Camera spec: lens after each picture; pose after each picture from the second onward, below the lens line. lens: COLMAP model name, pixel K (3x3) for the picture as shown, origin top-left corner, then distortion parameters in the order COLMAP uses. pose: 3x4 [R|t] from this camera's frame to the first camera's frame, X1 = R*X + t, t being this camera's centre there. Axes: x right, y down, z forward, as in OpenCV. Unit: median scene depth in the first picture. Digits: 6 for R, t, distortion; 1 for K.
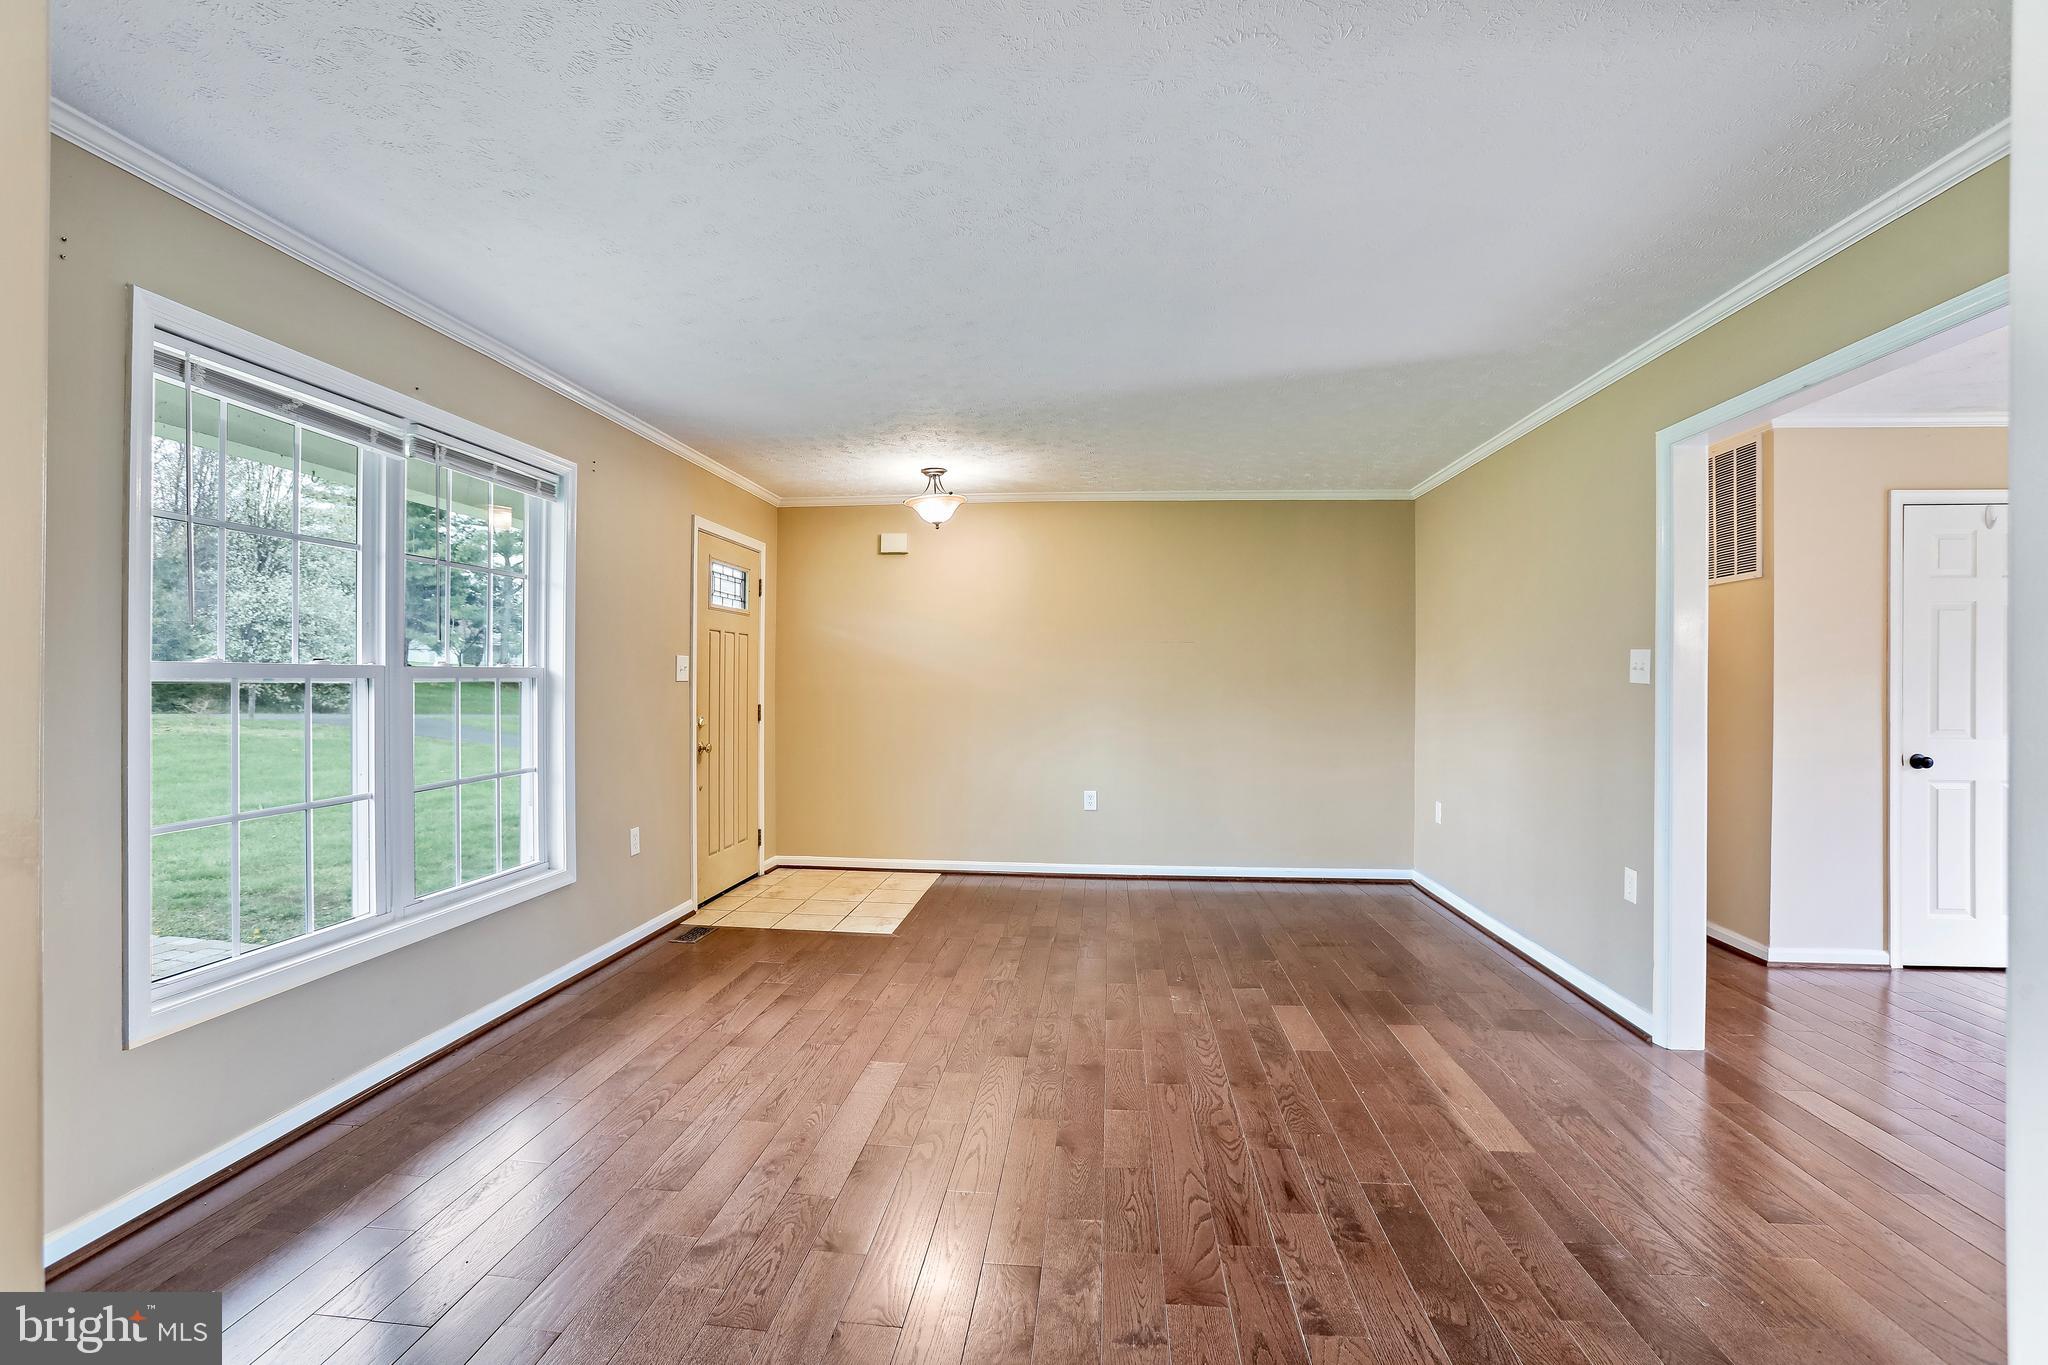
lens RADIAL K [[969.2, 0, 1011.0], [0, 969.2, 675.9], [0, 0, 1]] dist [-0.025221, 0.000933]
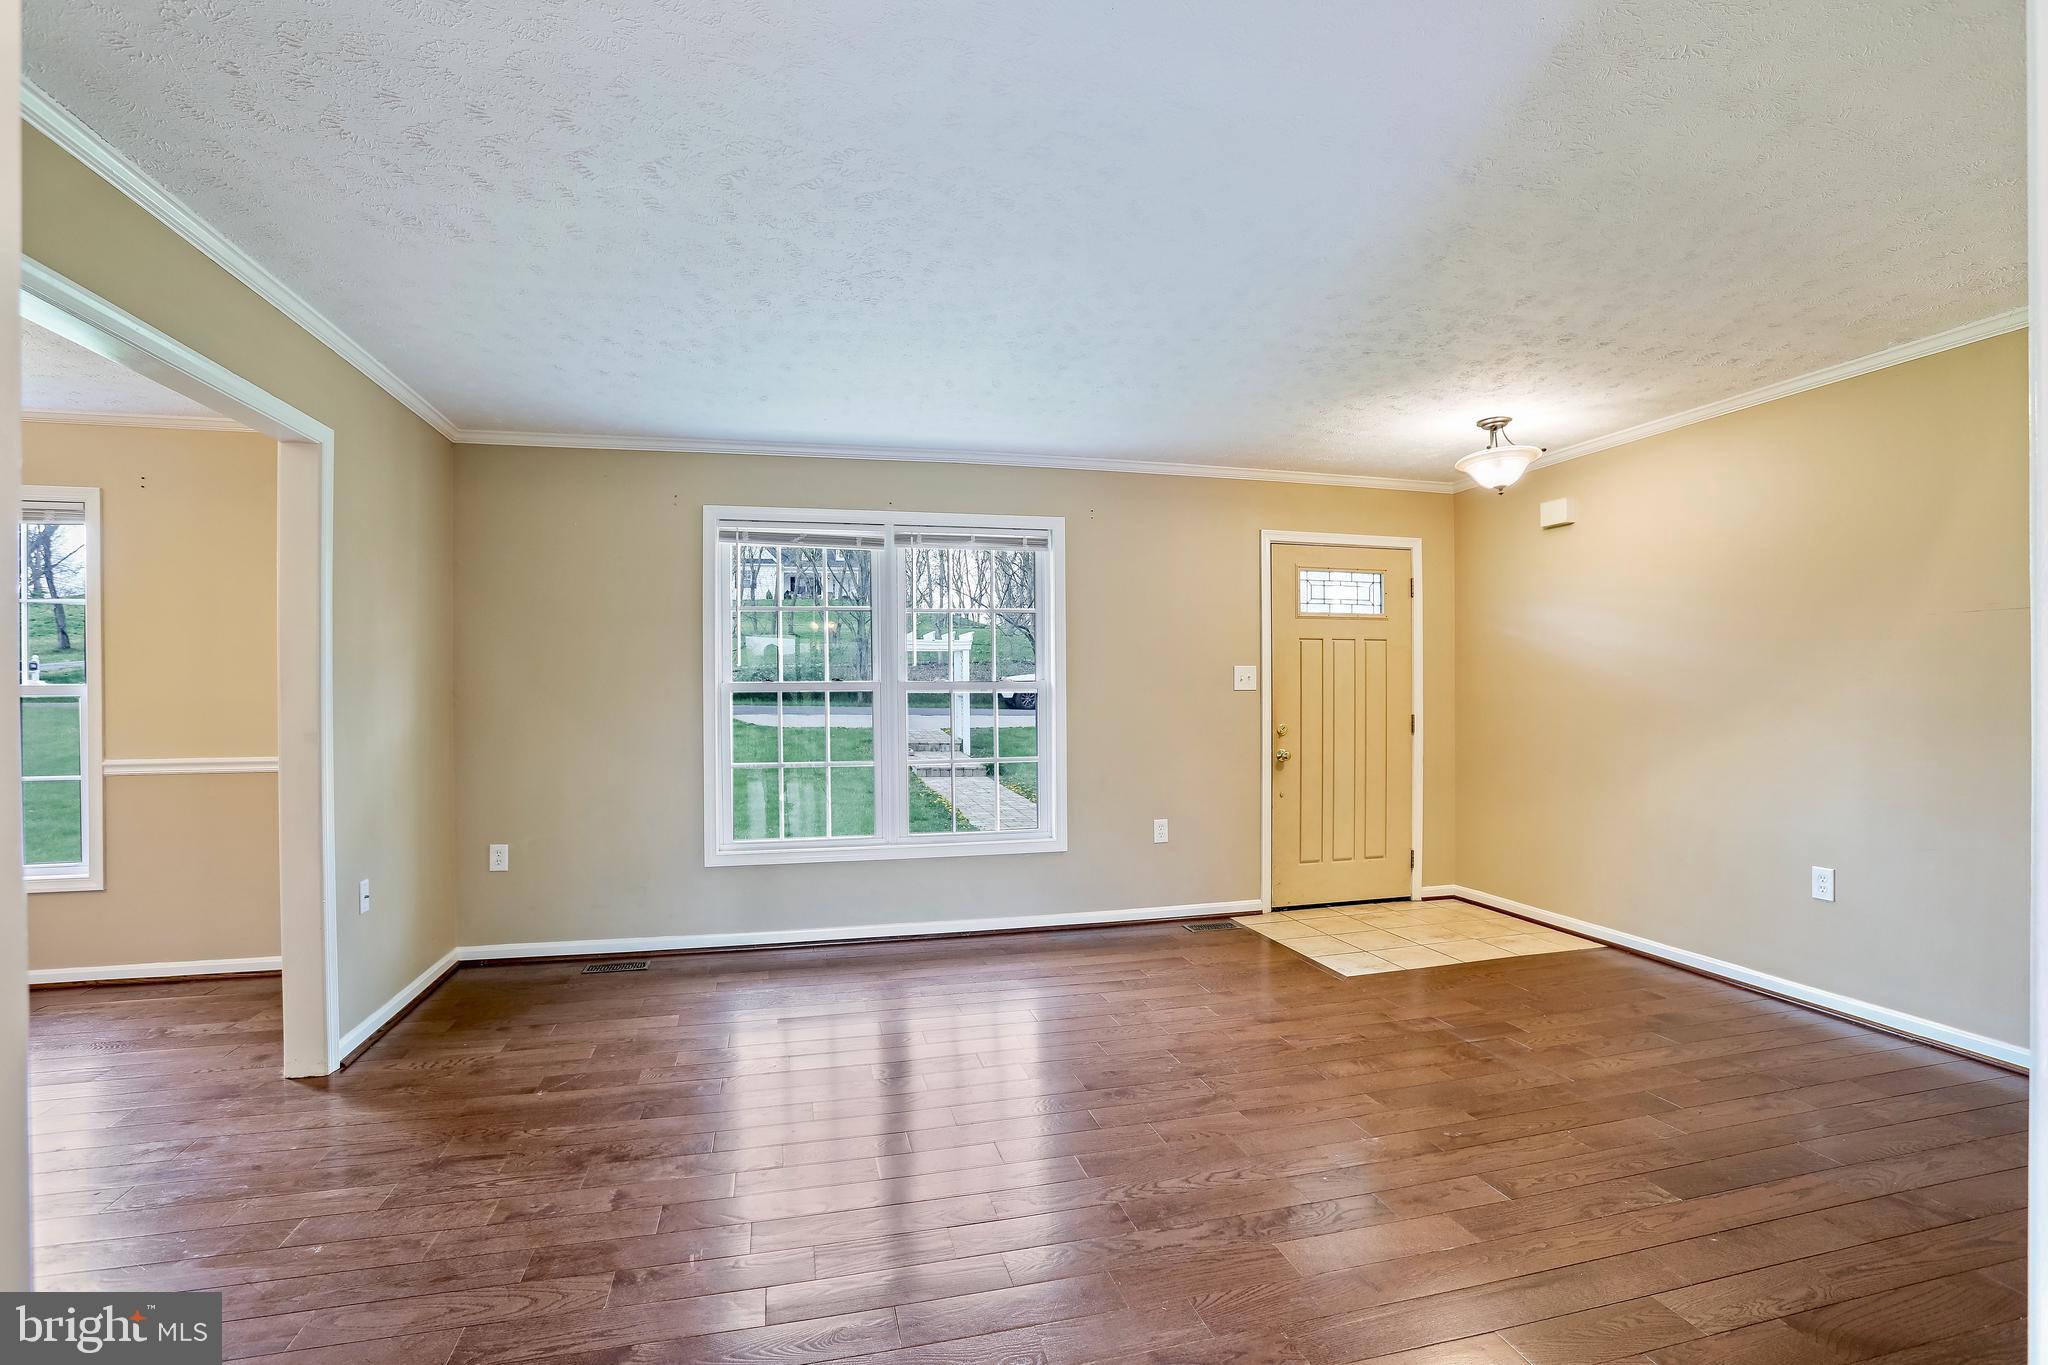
lens RADIAL K [[977.3, 0, 1026.9], [0, 977.3, 695.4], [0, 0, 1]] dist [-0.056069, 0.000840]
pose [[0.331231, -0.000474, -0.943550, 0.736138], [0.009451, 0.999951, 0.002815, 0.007494], [0.943502, -0.009850, 0.331219, 0.530976]]
